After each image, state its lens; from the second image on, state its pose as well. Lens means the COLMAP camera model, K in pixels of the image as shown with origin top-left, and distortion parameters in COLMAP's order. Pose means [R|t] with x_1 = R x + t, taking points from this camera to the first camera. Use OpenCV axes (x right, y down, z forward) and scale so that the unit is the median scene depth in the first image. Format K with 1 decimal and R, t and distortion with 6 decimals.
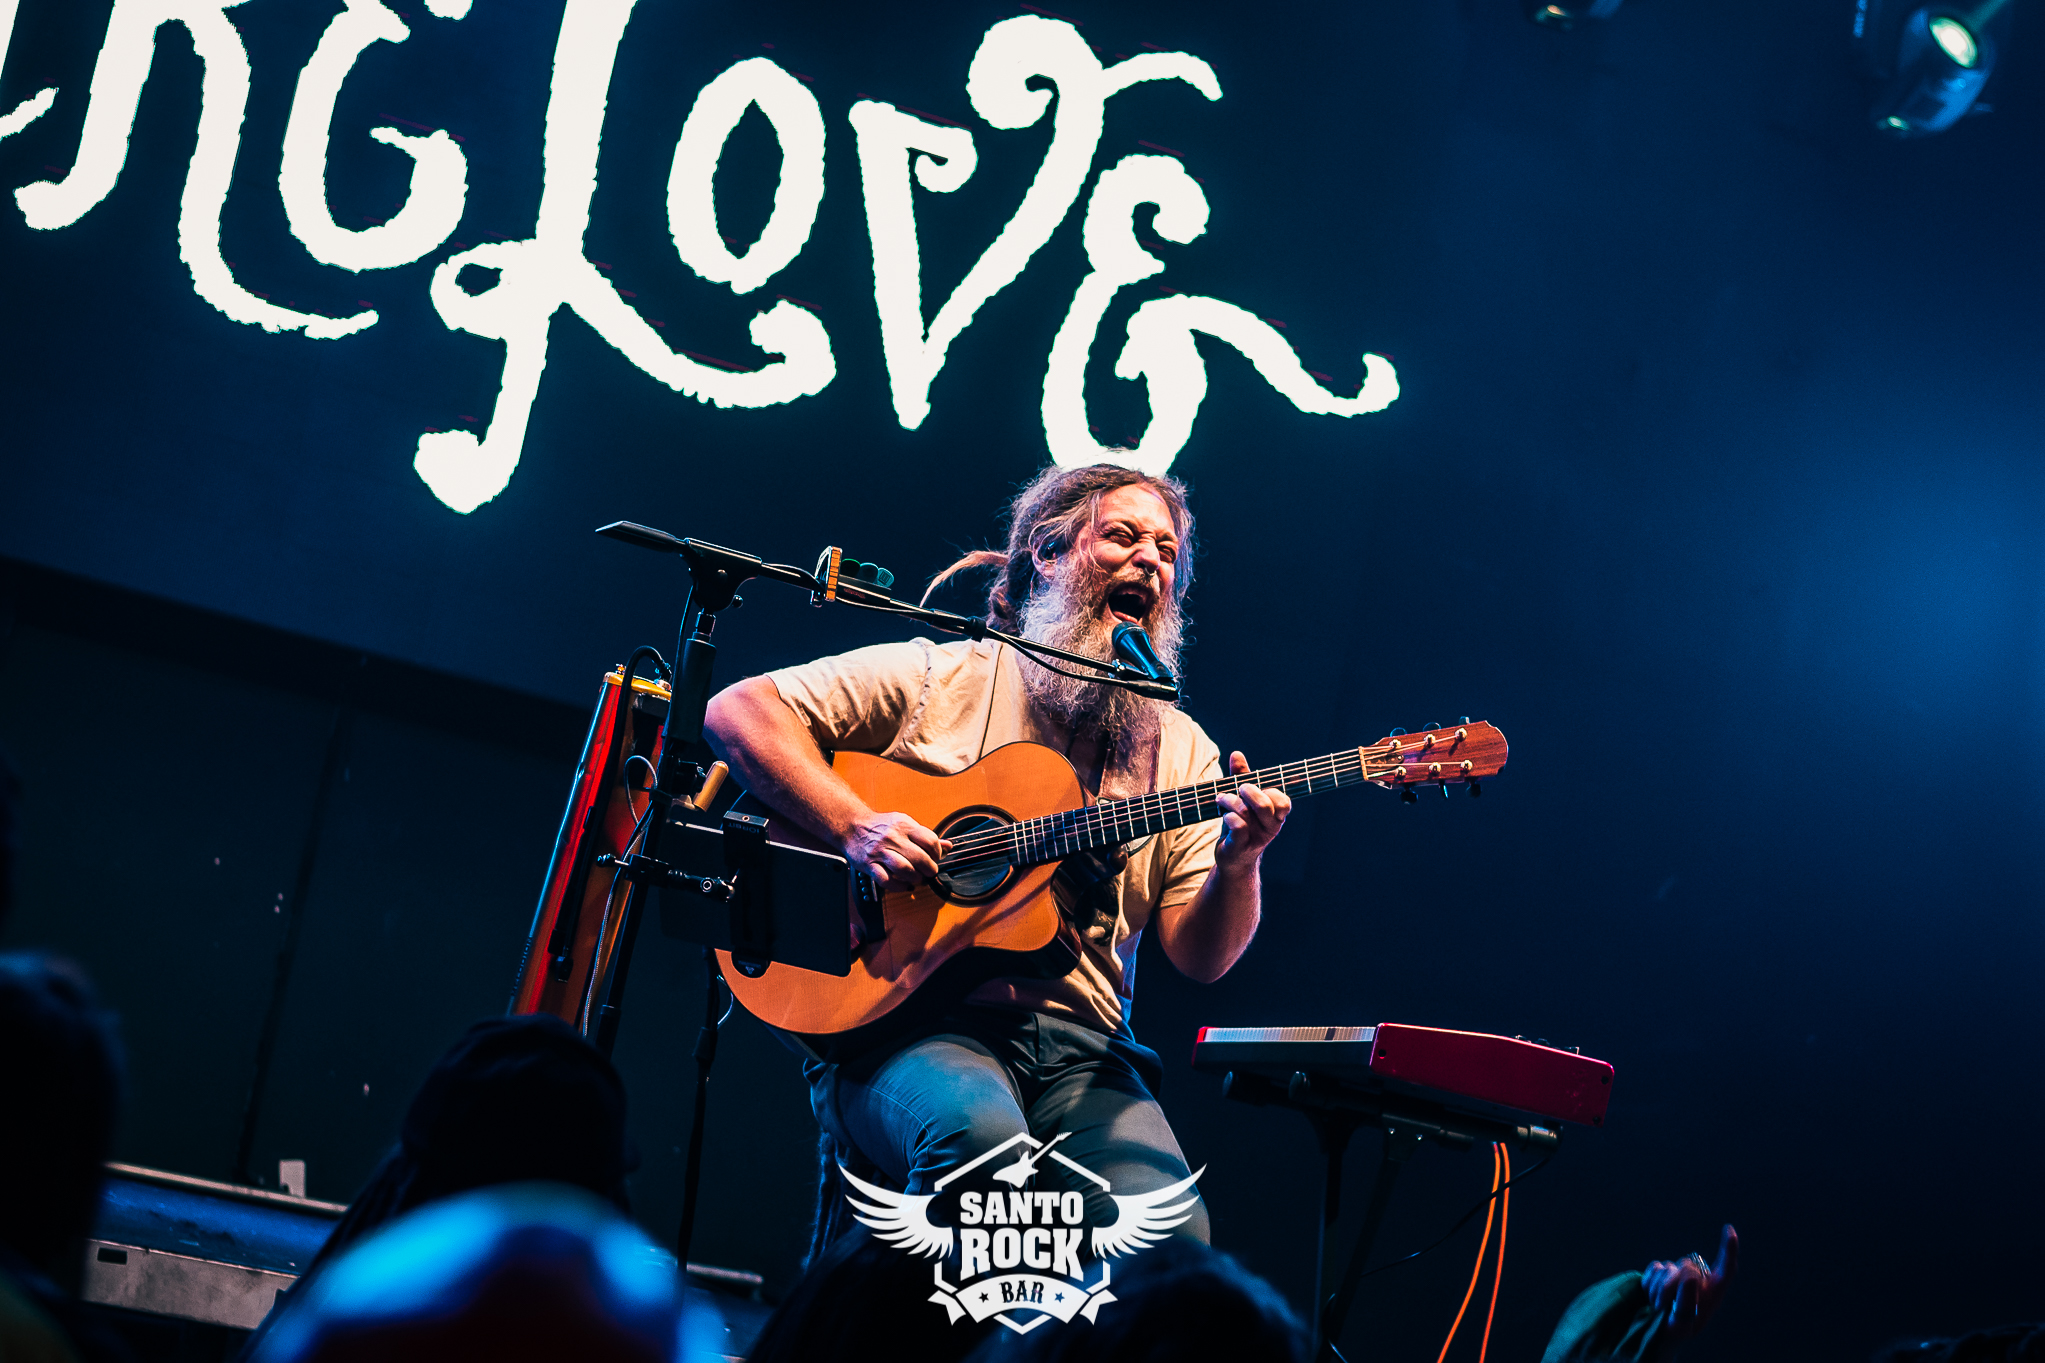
lens RADIAL K [[4529.6, 0, 1019.4], [0, 4529.6, 680.6], [0, 0, 1]] dist [-0.109267, 0.000000]
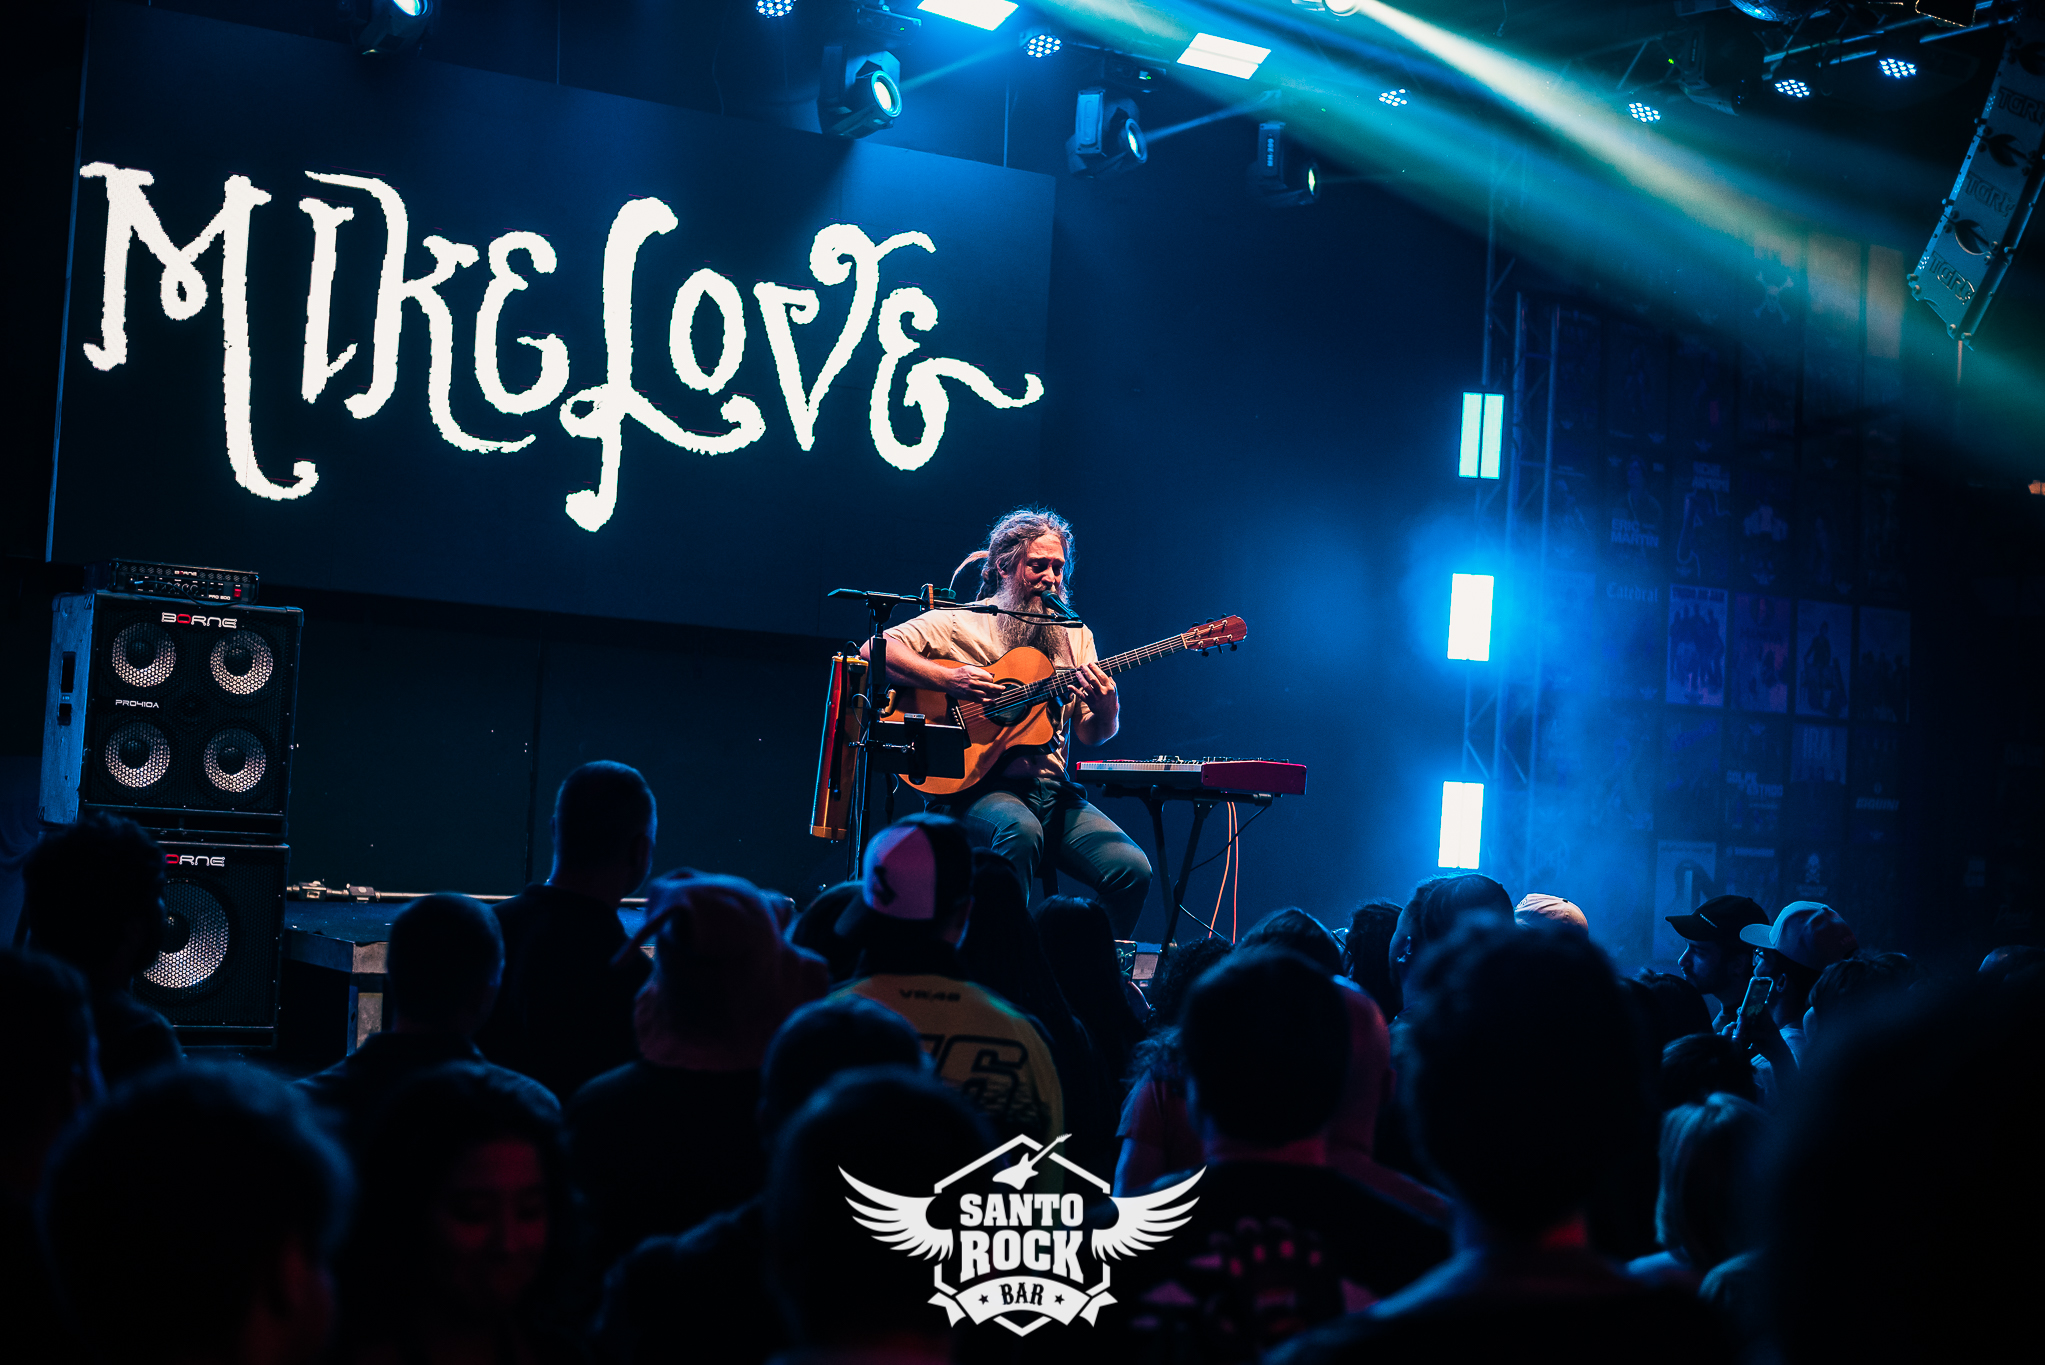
lens RADIAL K [[2953.1, 0, 1015.1], [0, 2953.1, 673.2], [0, 0, 1]] dist [-0.098519, 0.000000]
pose [[0.979497, -0.144431, 0.140443, -0.131876], [0.131164, 0.986347, 0.099573, -0.078735], [-0.152907, -0.079111, 0.985069, -0.257656]]
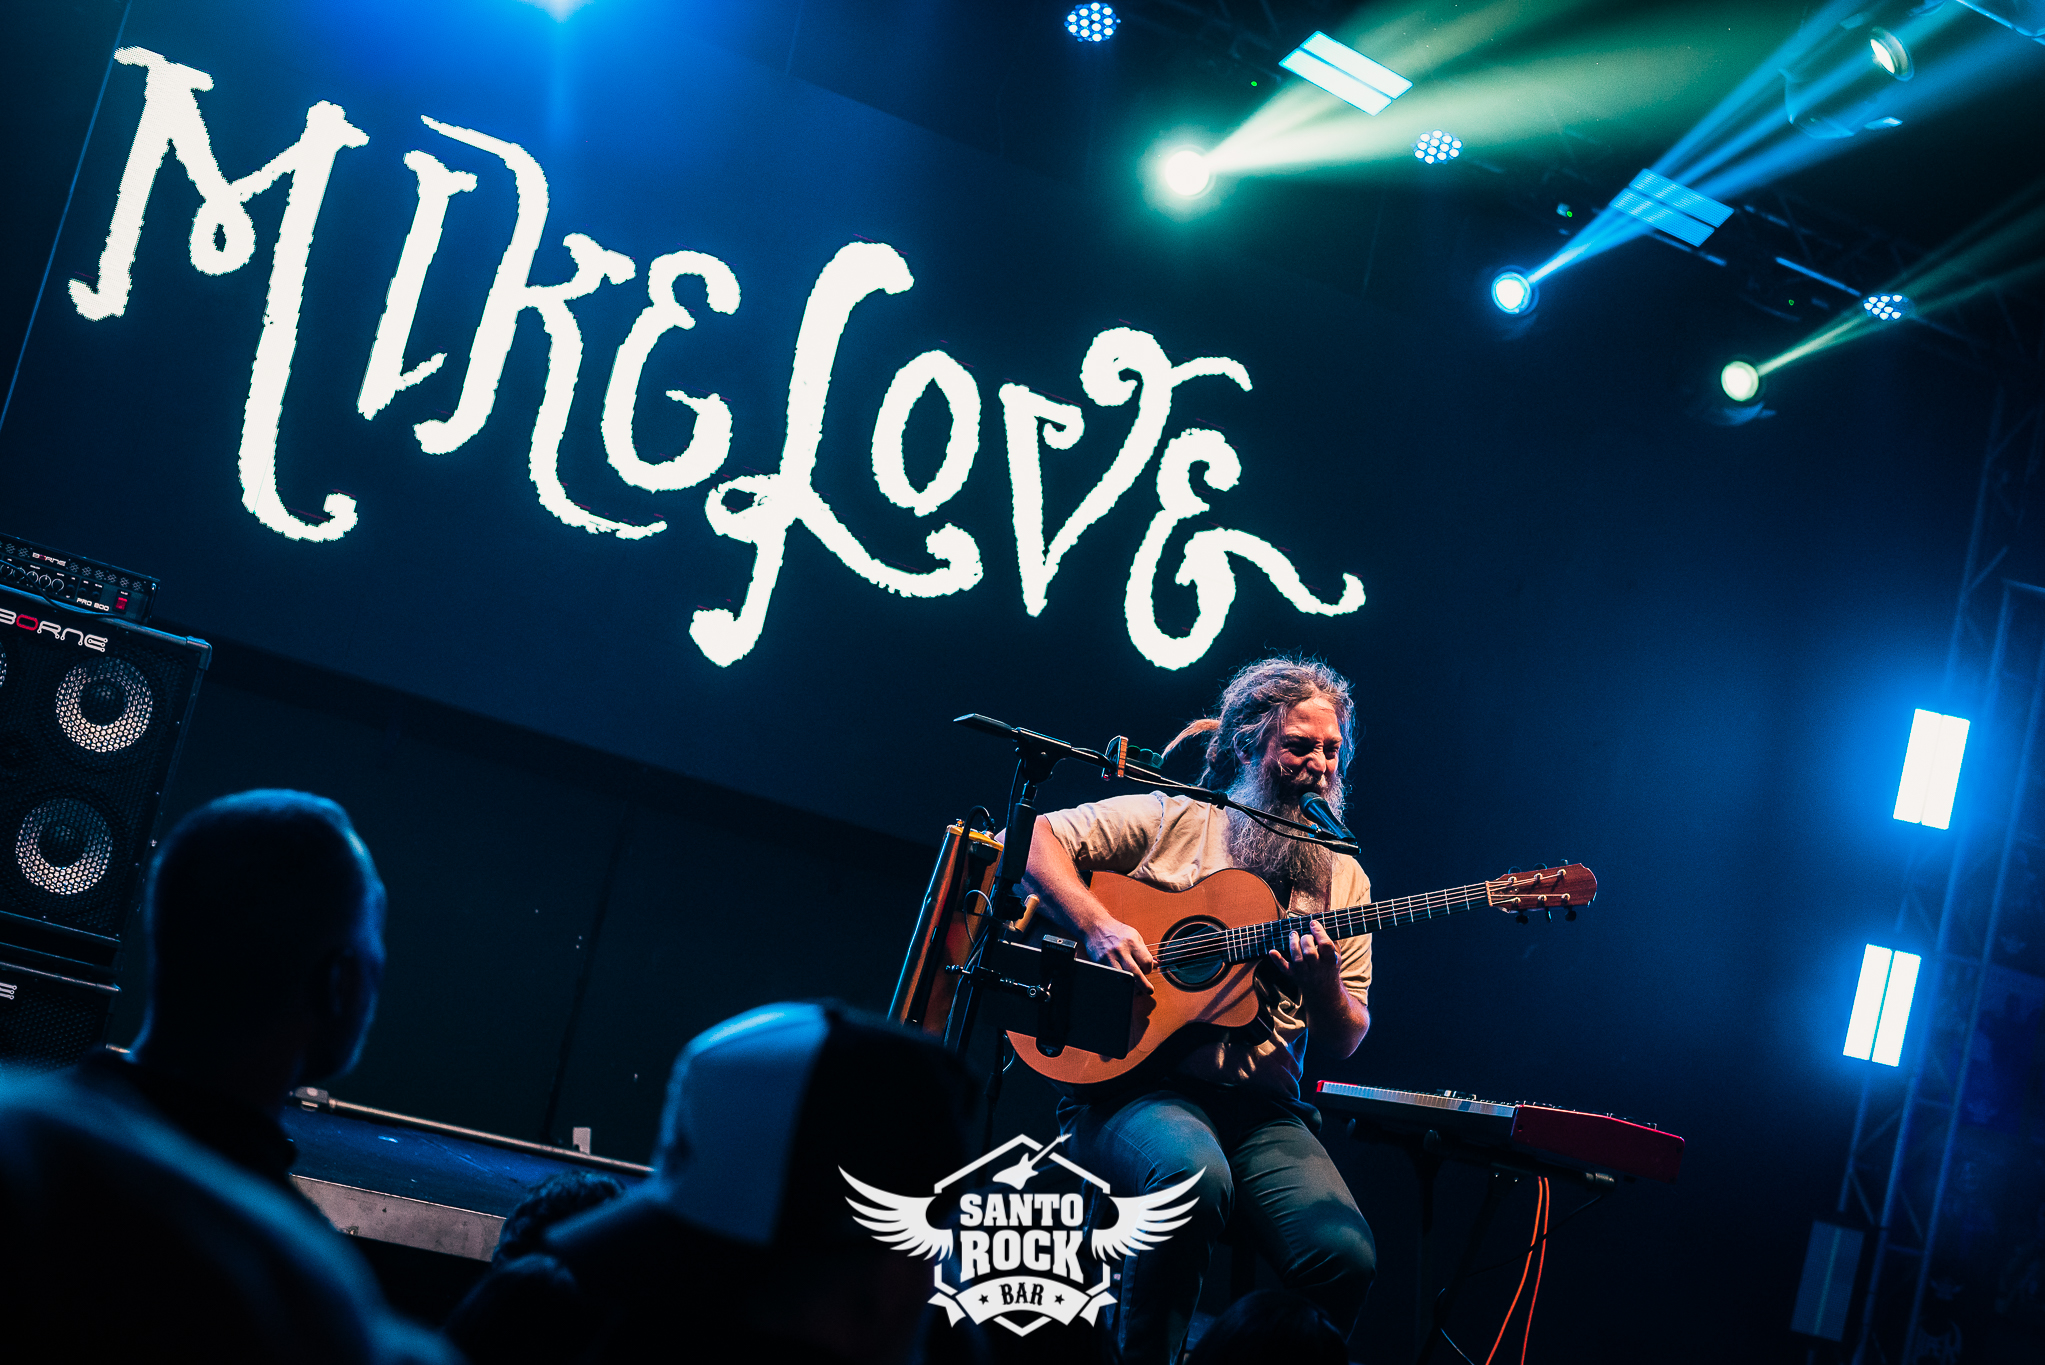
lens RADIAL K [[2953.1, 0, 1017.2], [0, 2953.1, 669.7], [0, 0, 1]] dist [-0.098519, 0.000000]
pose [[0.998488, 0.034776, 0.042562, -0.070671], [-0.033780, 0.999144, -0.023892, -0.017579], [-0.043356, 0.022418, 0.998808, 0.084705]]
